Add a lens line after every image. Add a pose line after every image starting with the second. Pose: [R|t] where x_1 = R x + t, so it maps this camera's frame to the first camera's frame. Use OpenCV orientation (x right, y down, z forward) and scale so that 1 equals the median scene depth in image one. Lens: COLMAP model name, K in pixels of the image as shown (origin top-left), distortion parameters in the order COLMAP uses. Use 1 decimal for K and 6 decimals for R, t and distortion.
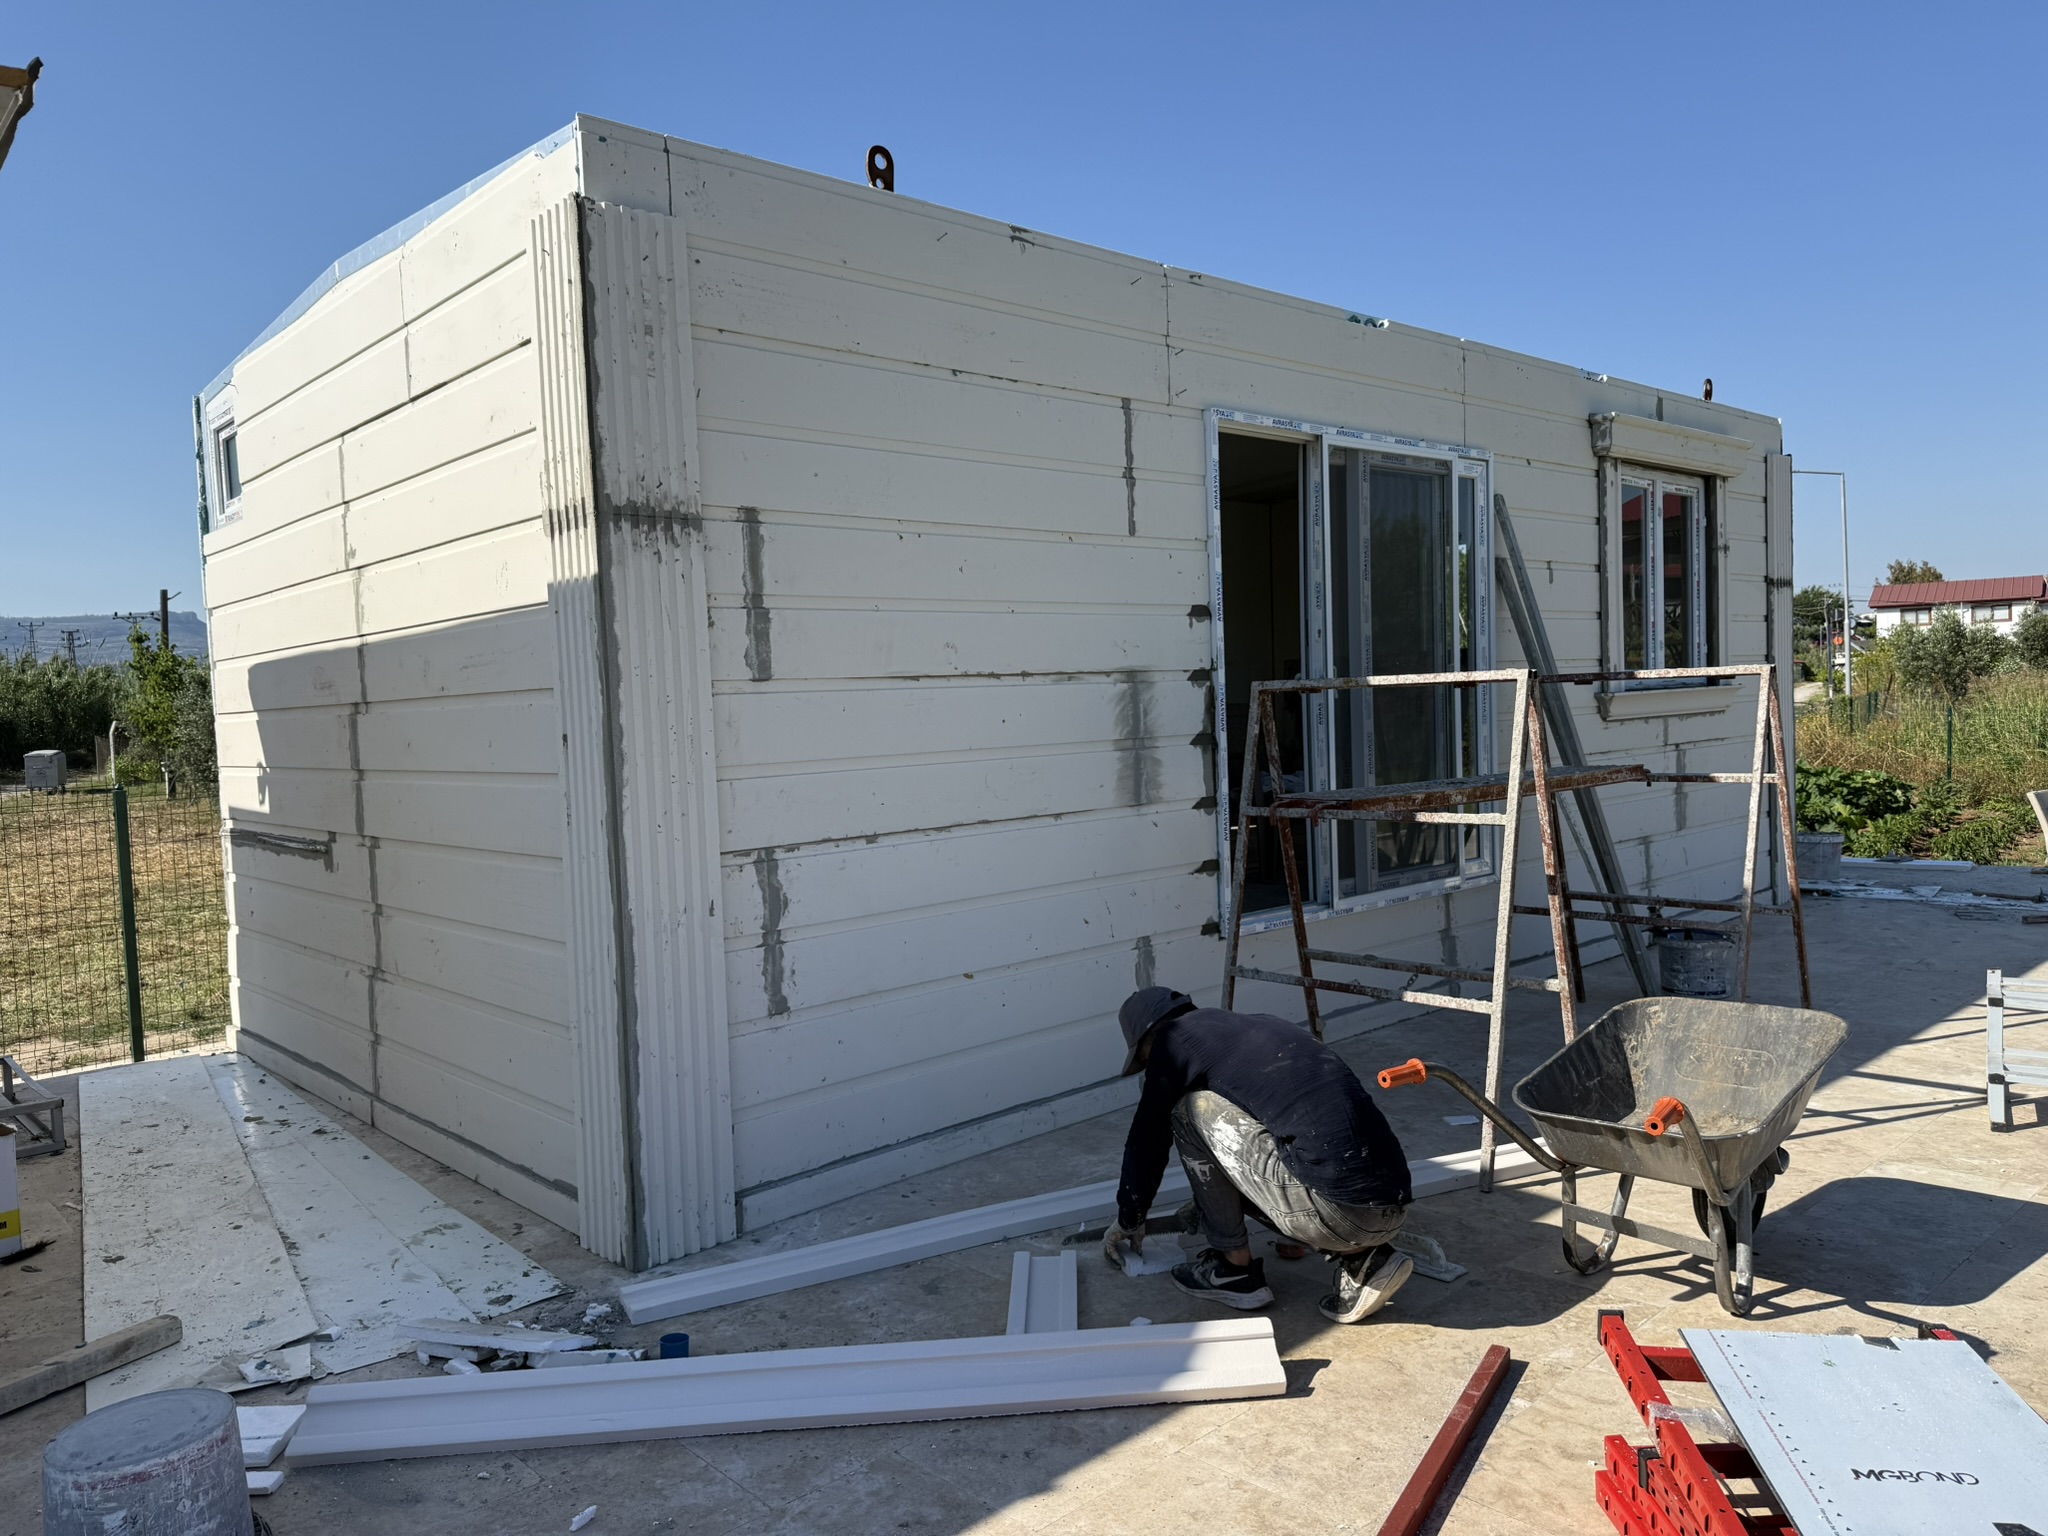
lens RADIAL K [[1462.7, 0, 1016.8], [0, 1462.7, 775.1], [0, 0, 1]] dist [-0.001300, -0.011497]
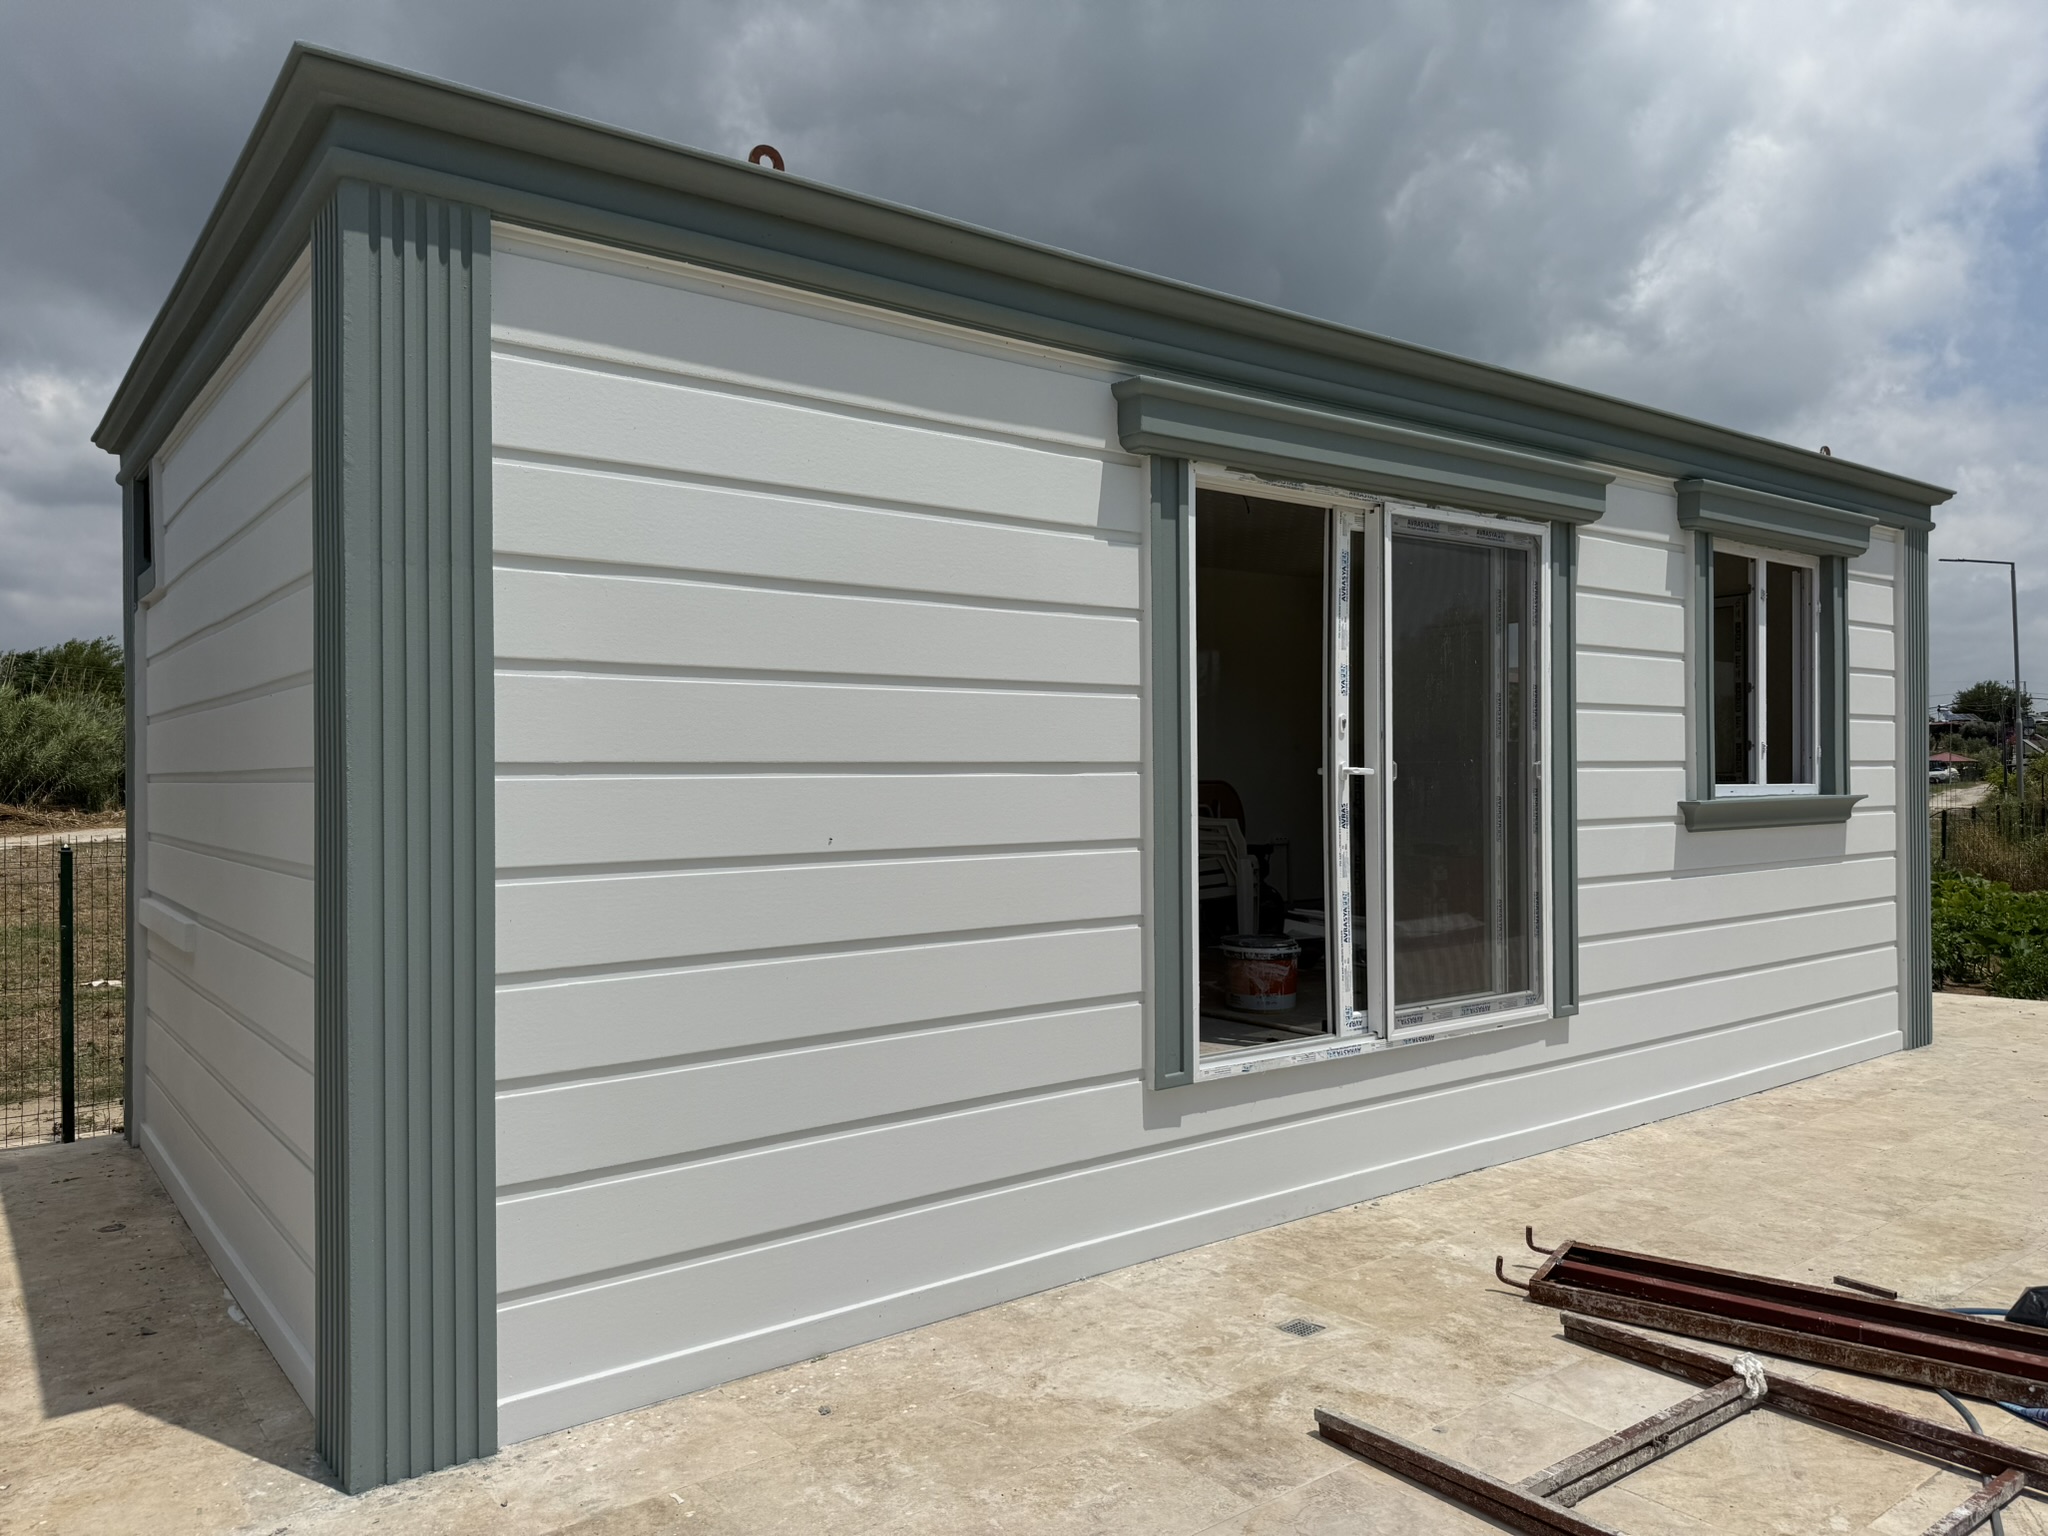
lens RADIAL K [[1462.7, 0, 1031.0], [0, 1462.7, 773.1], [0, 0, 1]] dist [-0.001300, -0.011497]
pose [[0.995973, 0.031485, -0.083943, 0.123796], [-0.035706, 0.998147, -0.049274, -0.023034], [0.082236, 0.052073, 0.995252, 0.156175]]
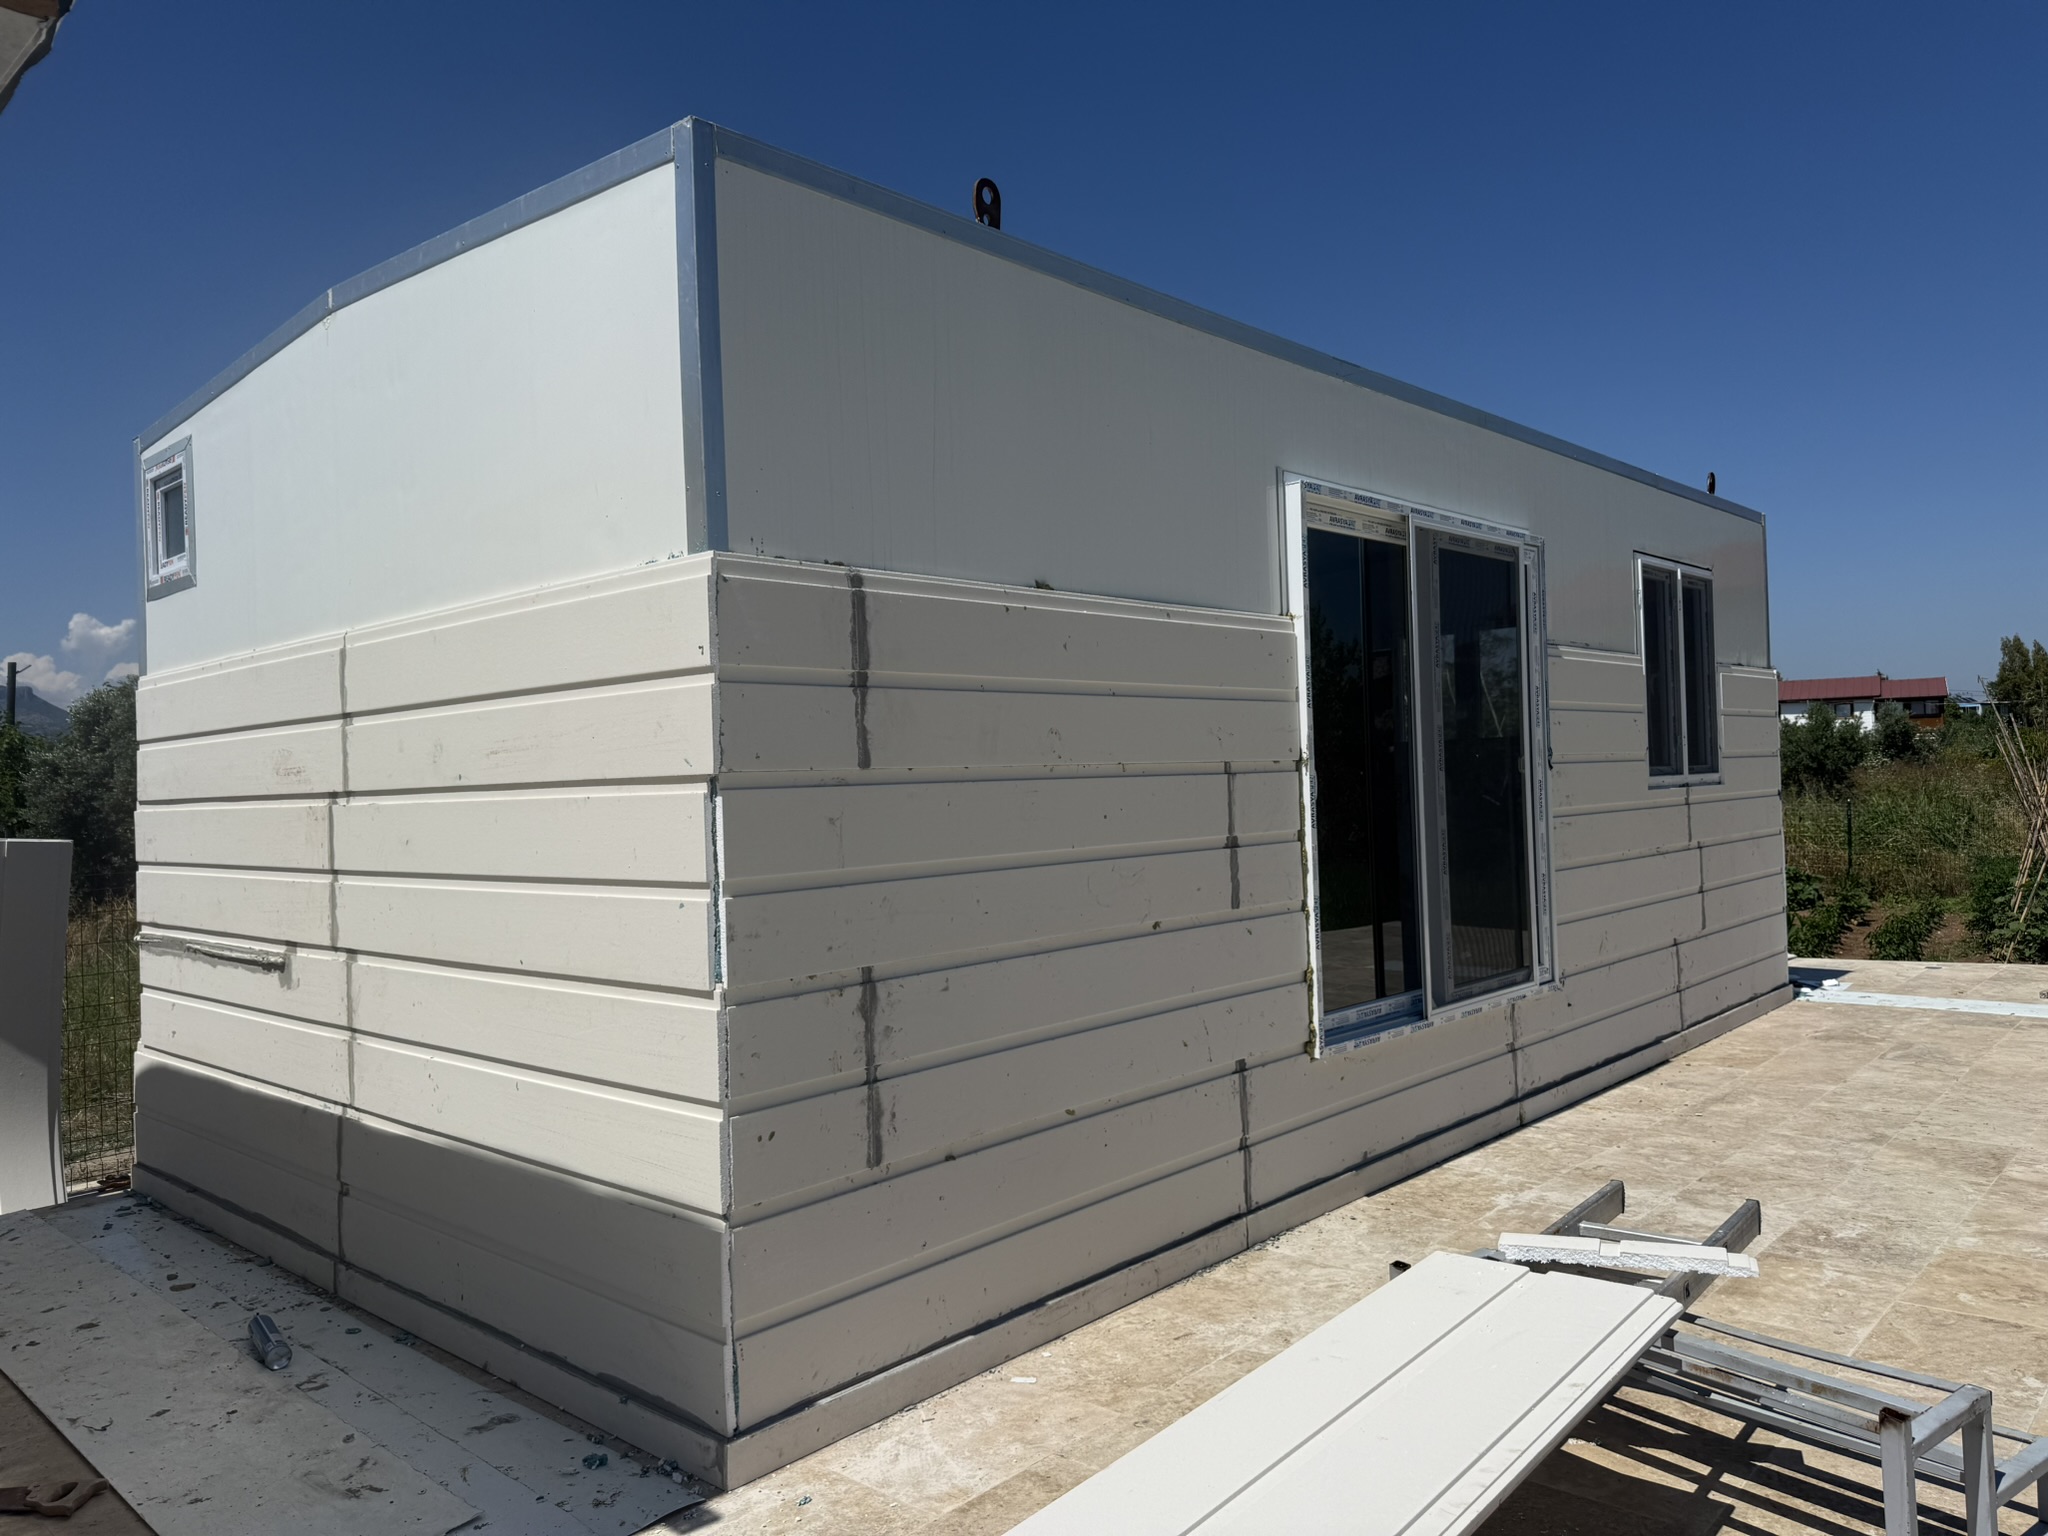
lens RADIAL K [[1462.7, 0, 1020.7], [0, 1462.7, 756.8], [0, 0, 1]] dist [-0.001300, -0.011497]
pose [[0.996102, 0.009798, 0.087663, -0.128794], [-0.003490, 0.997411, -0.071821, -0.009685], [-0.088140, 0.071236, 0.993558, 0.112837]]
